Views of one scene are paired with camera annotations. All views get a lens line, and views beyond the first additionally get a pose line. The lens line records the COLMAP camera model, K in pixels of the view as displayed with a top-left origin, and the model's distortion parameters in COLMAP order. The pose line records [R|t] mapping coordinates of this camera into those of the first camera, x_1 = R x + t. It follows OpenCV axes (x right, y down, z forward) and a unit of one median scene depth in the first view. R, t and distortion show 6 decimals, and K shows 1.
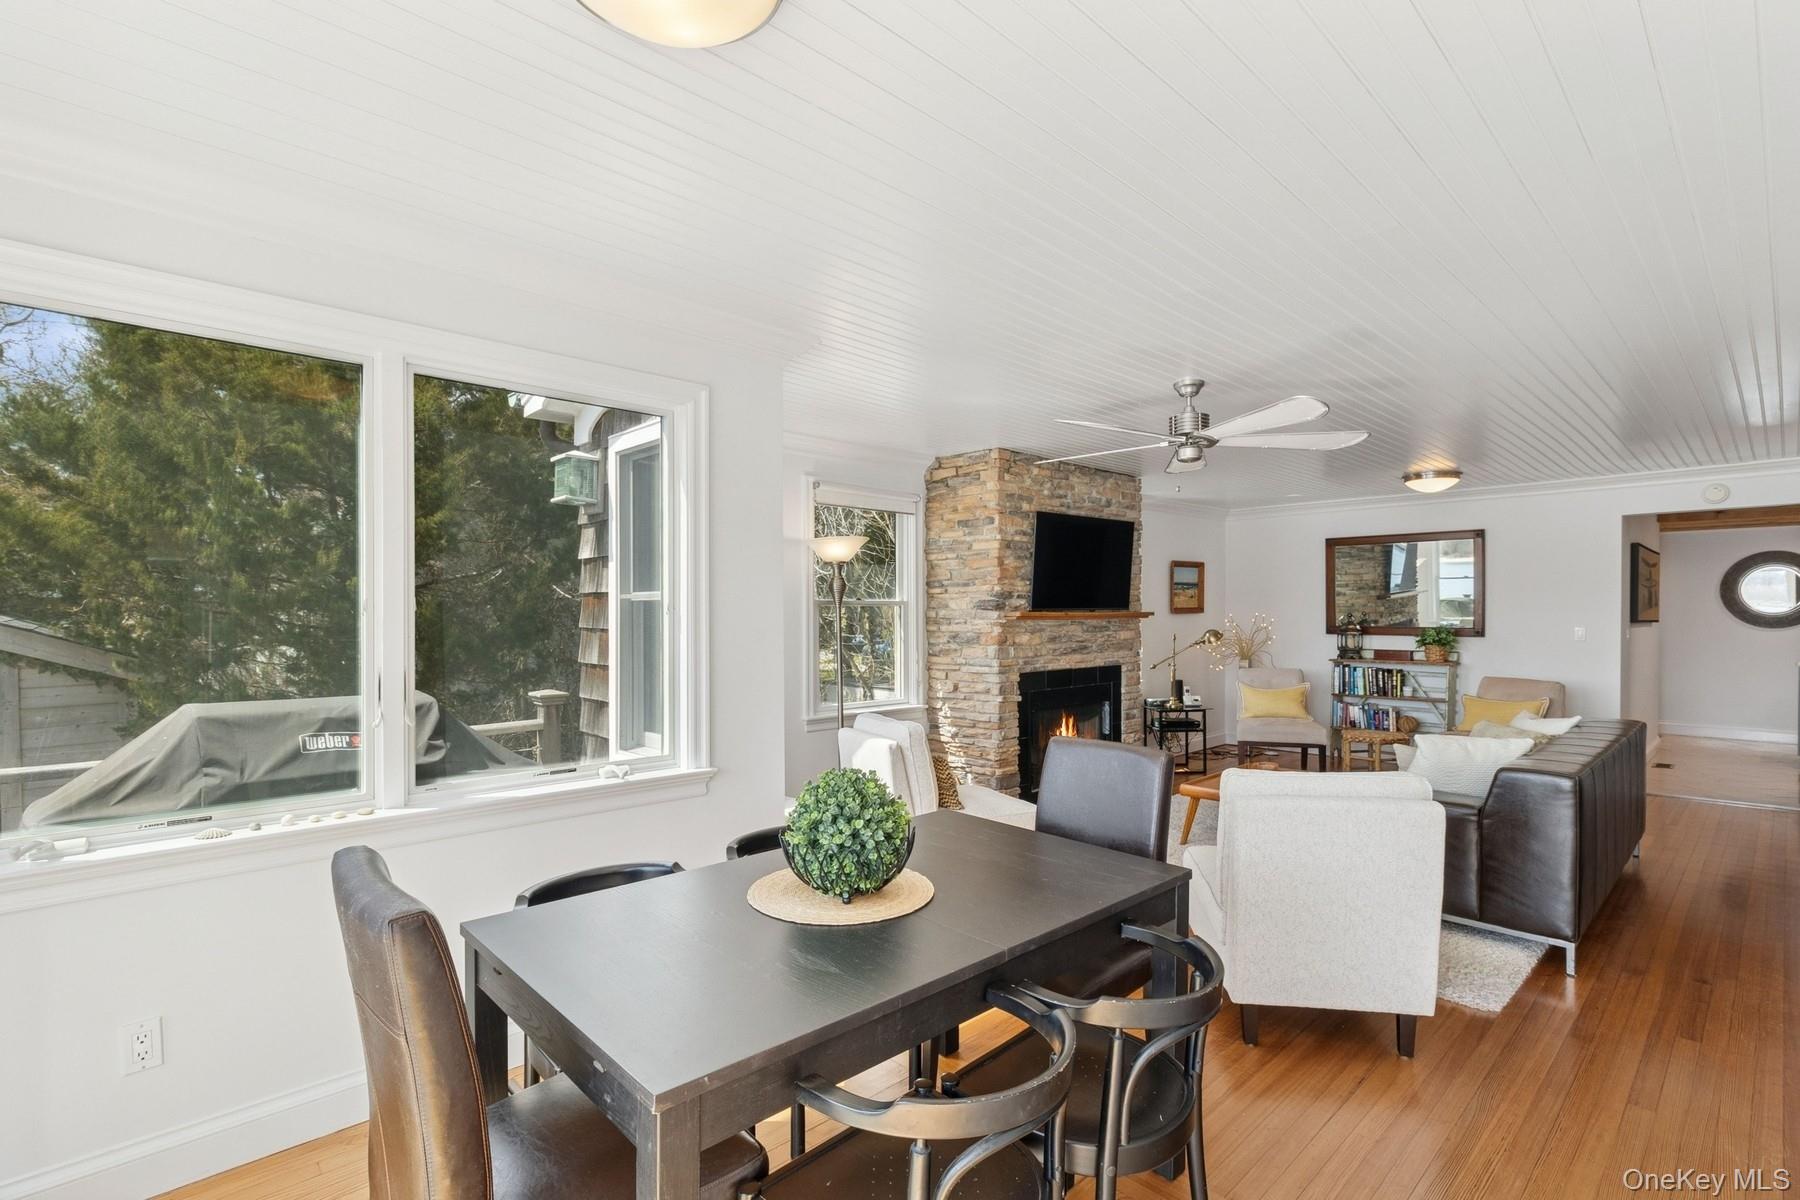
lens RADIAL K [[843.7, 0, 900.5], [0, 843.7, 616.2], [0, 0, 1]] dist [0.001866, 0.000571]
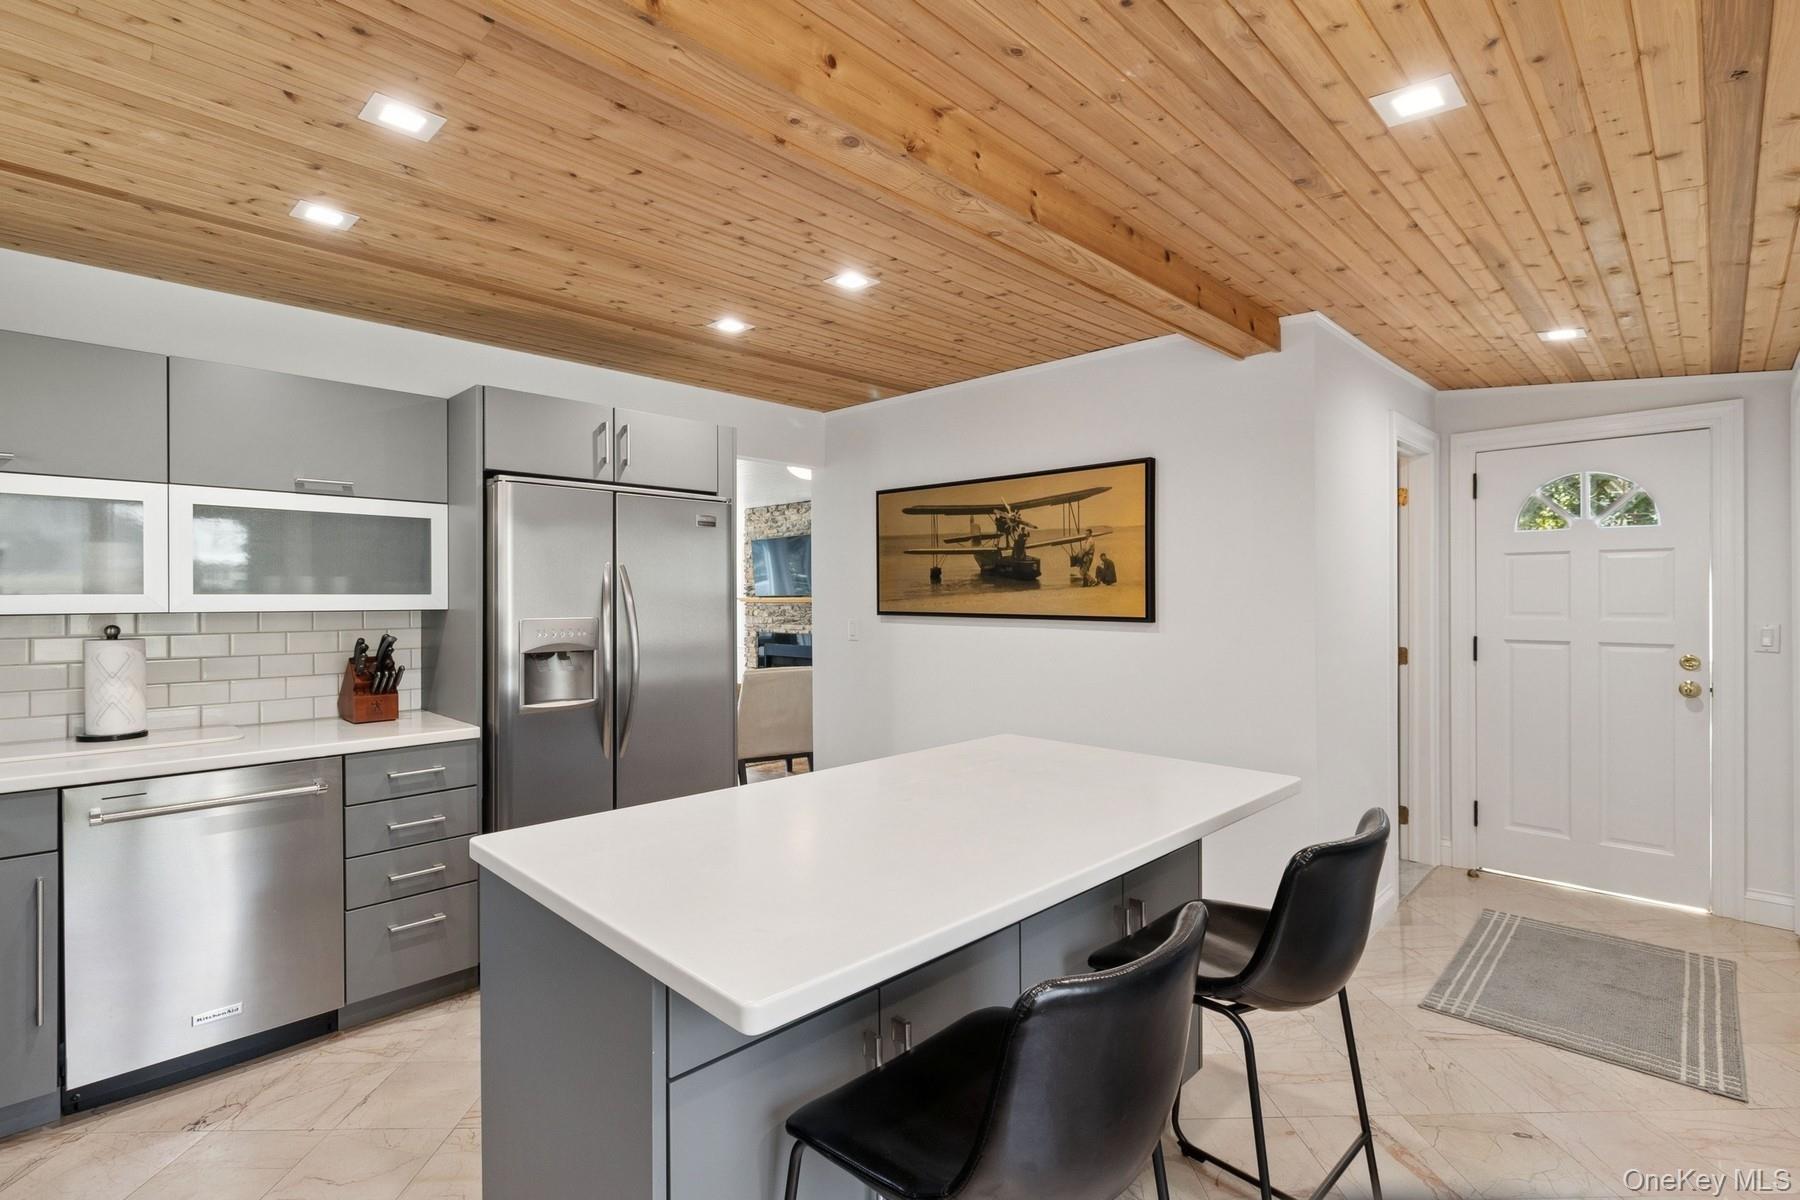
lens RADIAL K [[843.7, 0, 914.8], [0, 843.7, 600.3], [0, 0, 1]] dist [0.001866, 0.000571]
pose [[0.041707, 0.006962, -0.999106, 1.712324], [-0.001041, 0.999975, 0.006925, -0.010309], [0.999129, 0.000751, 0.041714, 1.118165]]
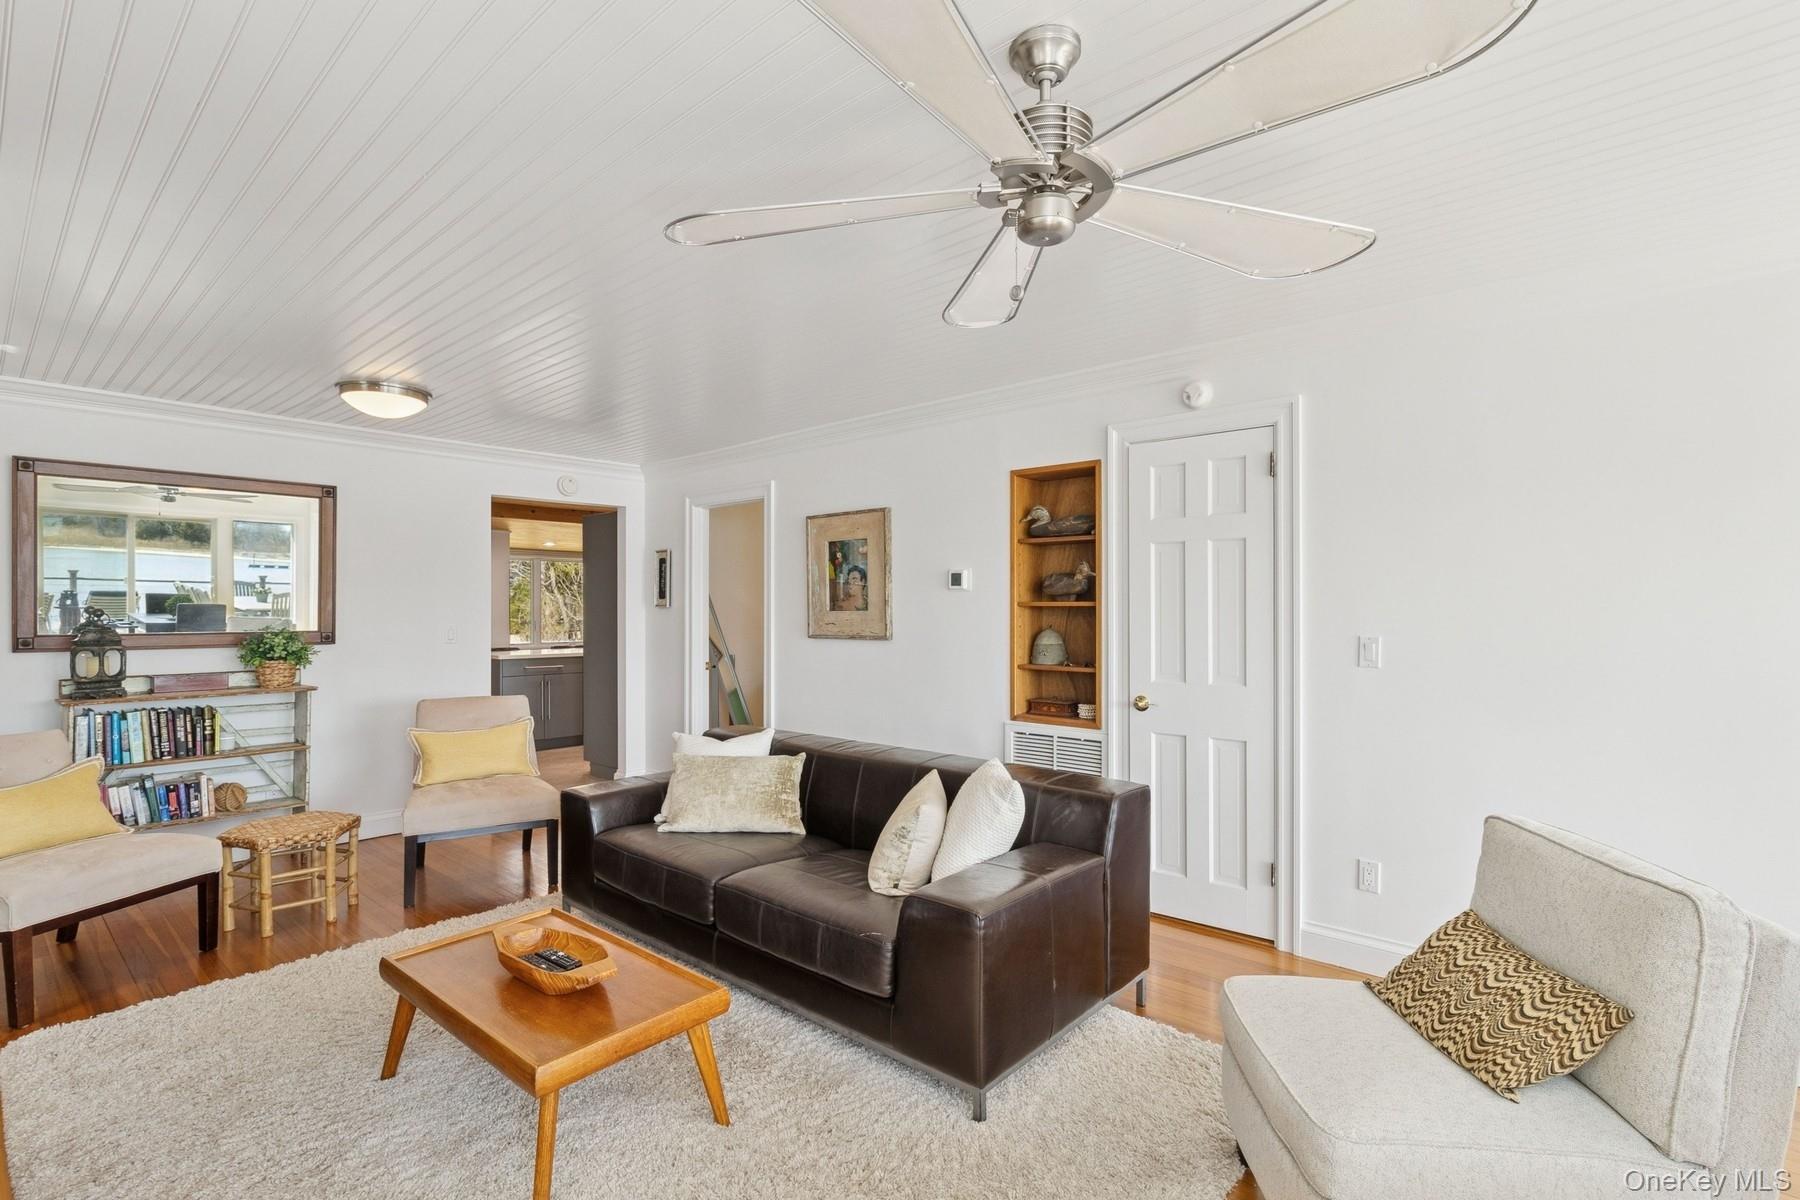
lens RADIAL K [[843.7, 0, 918.1], [0, 843.7, 613.3], [0, 0, 1]] dist [0.001866, 0.000571]
pose [[-0.093552, -0.003642, 0.995608, -0.038802], [0.006421, 0.999970, 0.004261, -0.000248], [-0.995594, 0.006791, -0.093526, 0.683135]]
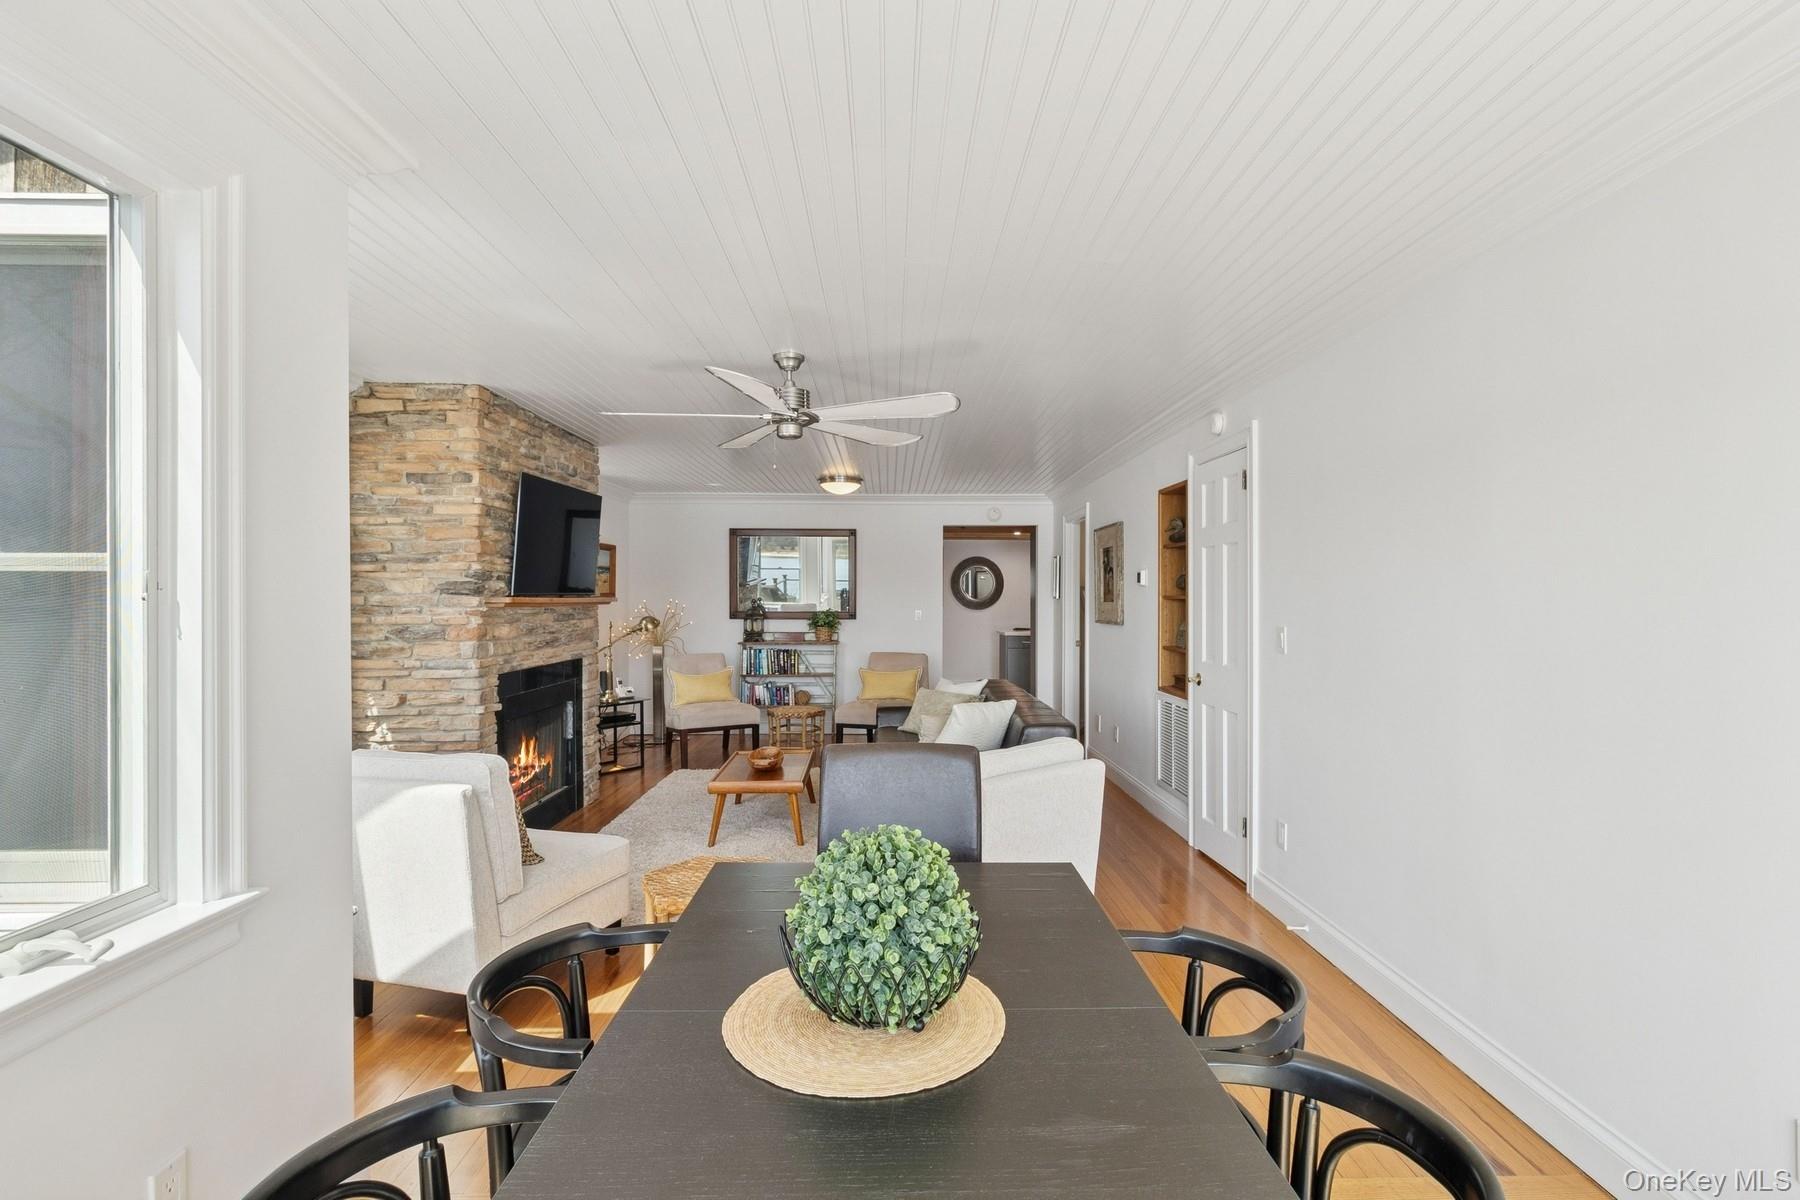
lens RADIAL K [[843.7, 0, 911.0], [0, 843.7, 600.7], [0, 0, 1]] dist [0.001866, 0.000571]
pose [[0.669326, -0.000465, 0.742969, -0.165991], [0.001930, 0.999998, -0.001113, -0.000253], [-0.742966, 0.002179, 0.669325, 0.163696]]
